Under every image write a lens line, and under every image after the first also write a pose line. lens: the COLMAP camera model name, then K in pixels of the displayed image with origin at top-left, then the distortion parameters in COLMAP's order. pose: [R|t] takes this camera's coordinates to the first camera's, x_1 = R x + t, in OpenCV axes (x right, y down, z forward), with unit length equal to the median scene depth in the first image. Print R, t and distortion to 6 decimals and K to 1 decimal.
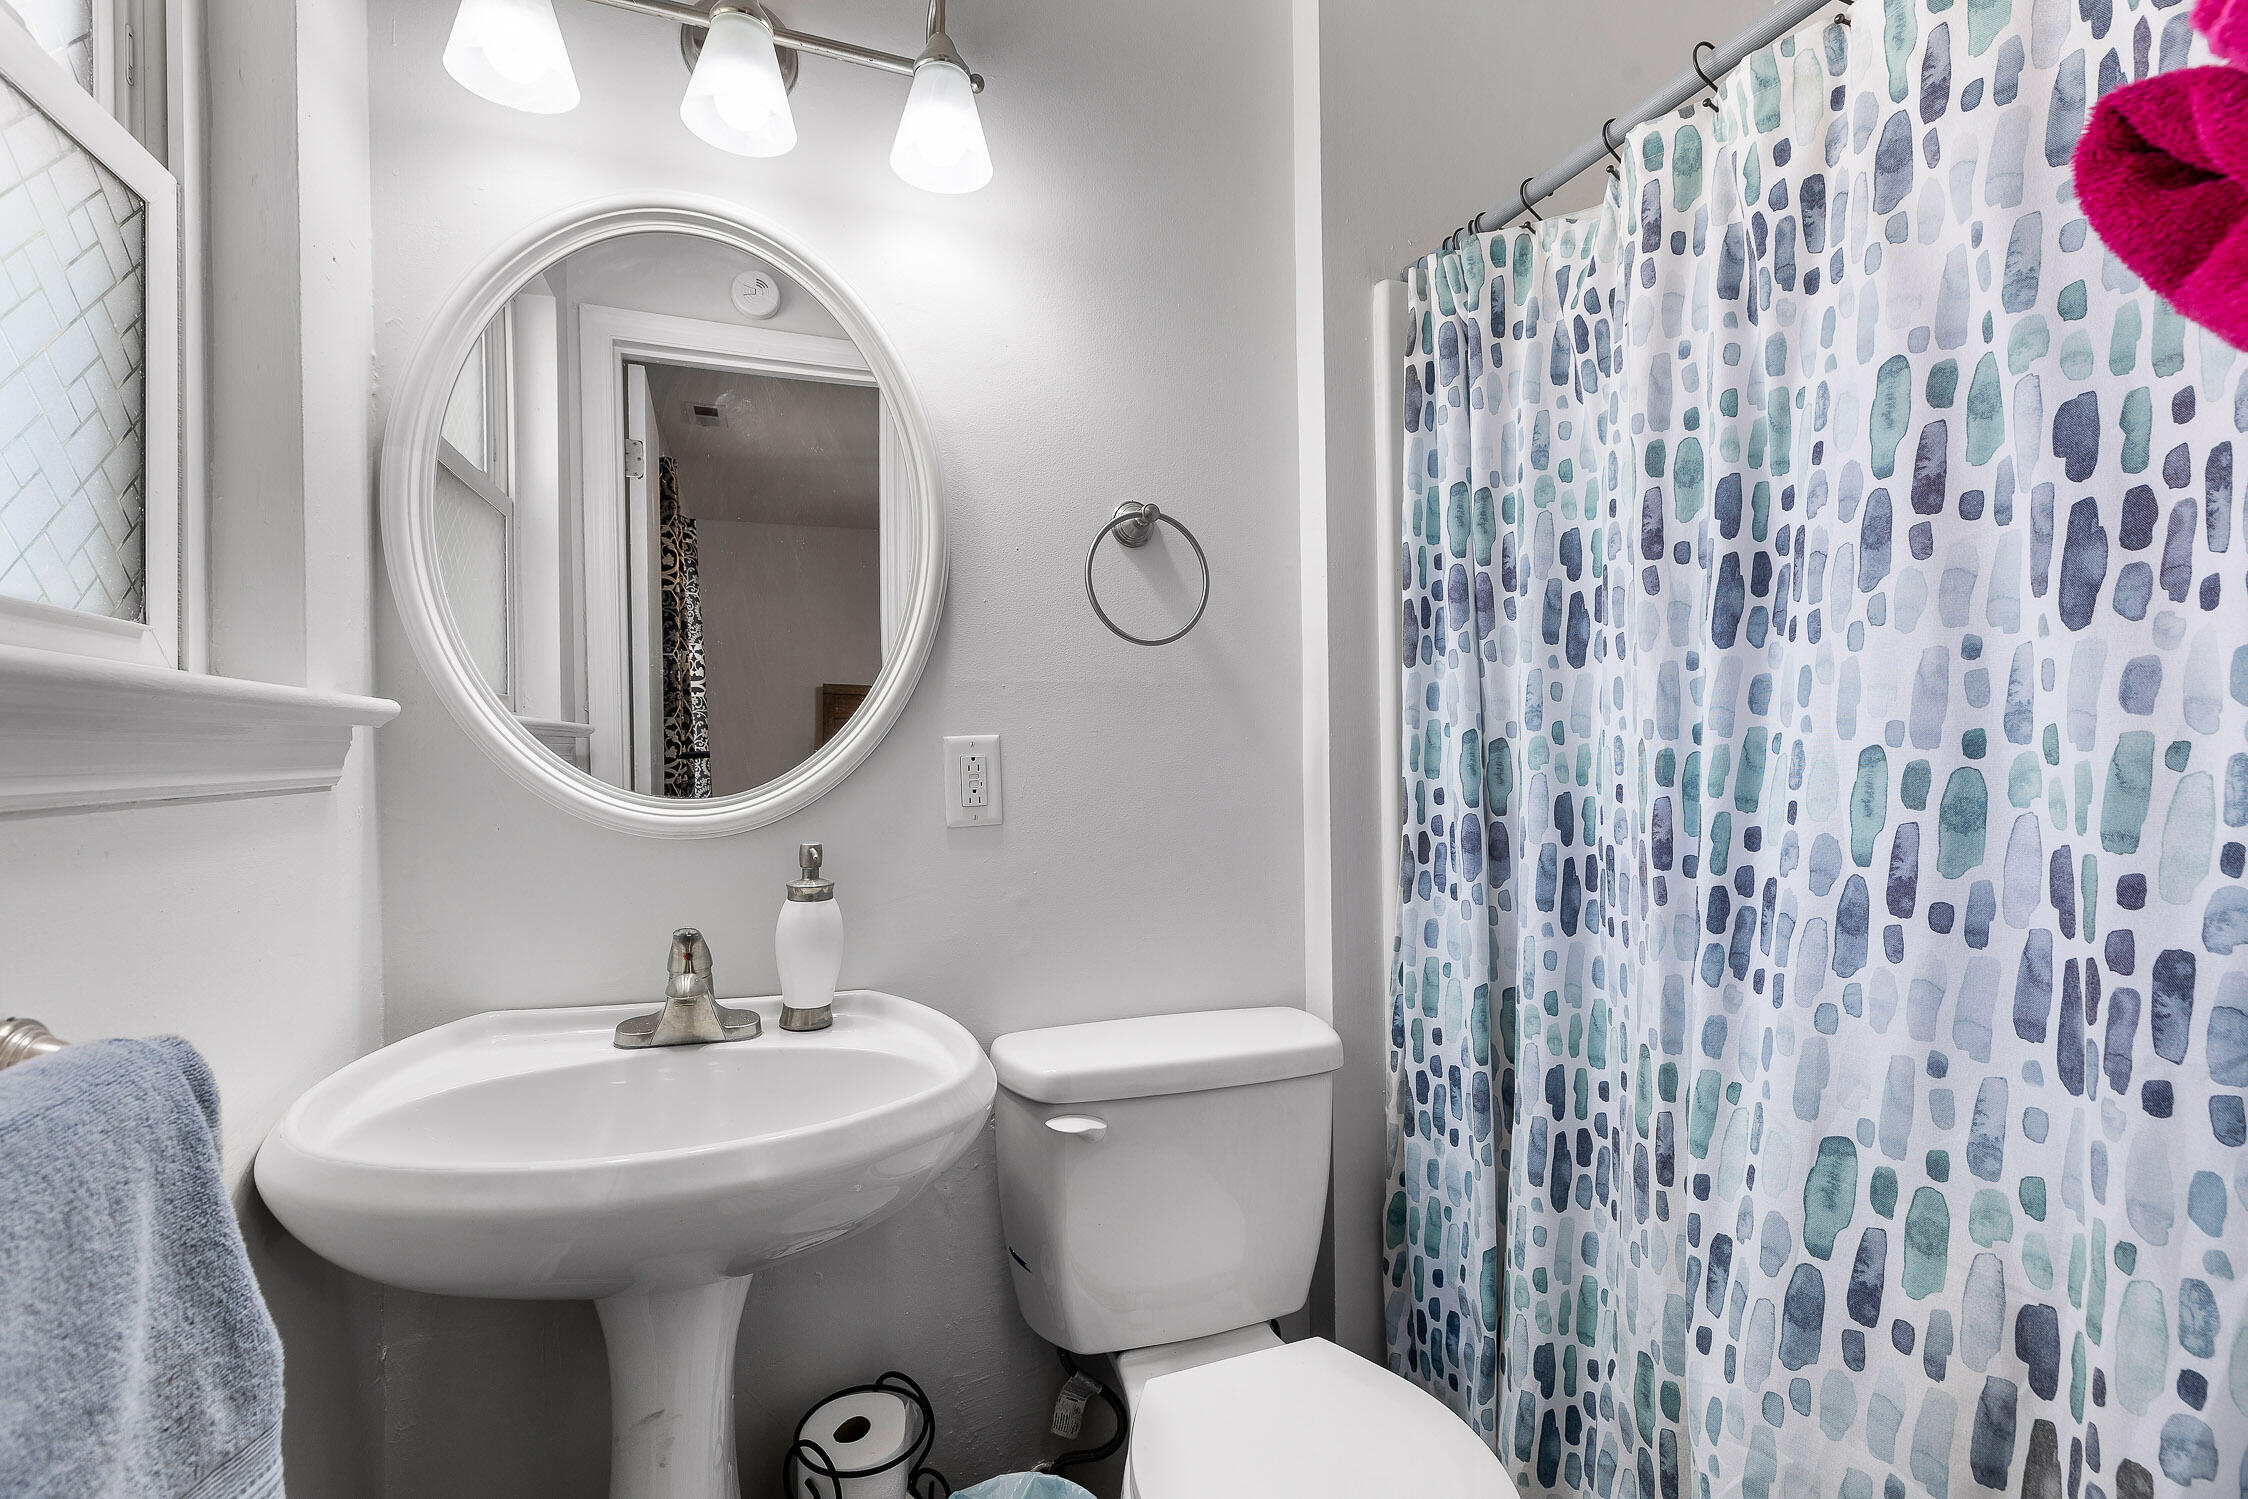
lens RADIAL K [[1025.6, 0, 1127.4], [0, 1025.6, 751.1], [0, 0, 1]] dist [0.001577, 0.000044]
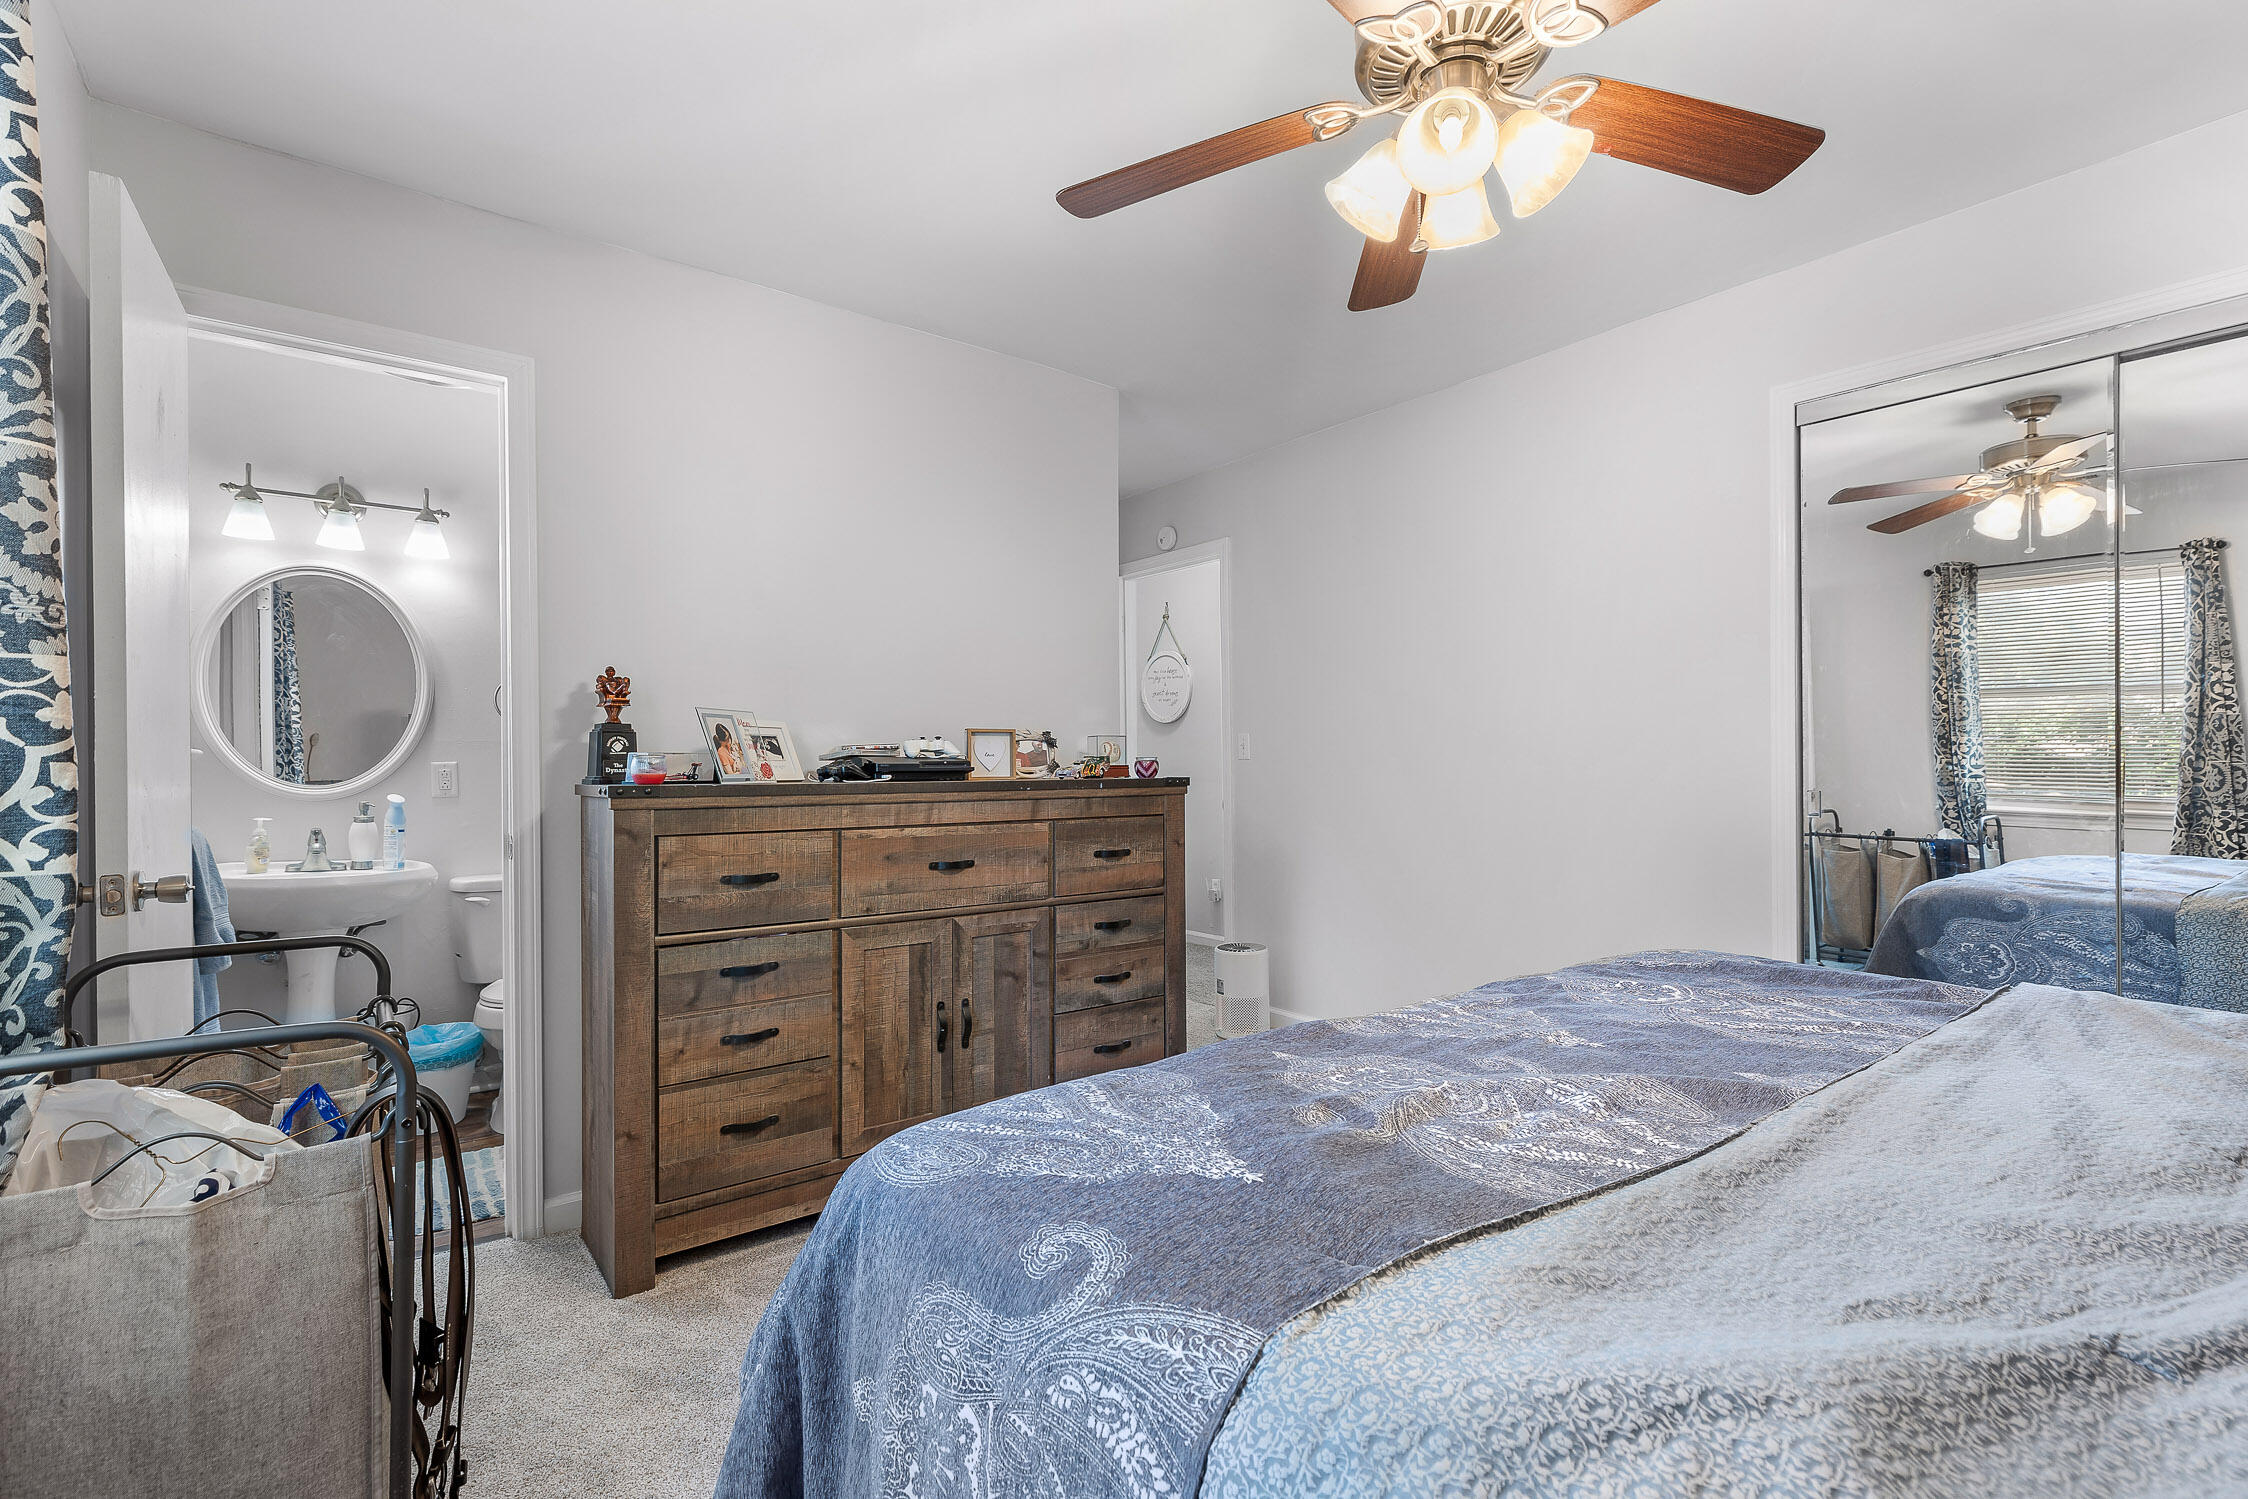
lens RADIAL K [[1025.6, 0, 1124.3], [0, 1025.6, 758.4], [0, 0, 1]] dist [0.001577, 0.000044]
pose [[0.955615, 0.000813, 0.294618, 0.714613], [0.001787, 0.999962, -0.008555, 0.001258], [-0.294614, 0.008702, 0.955577, -1.945306]]
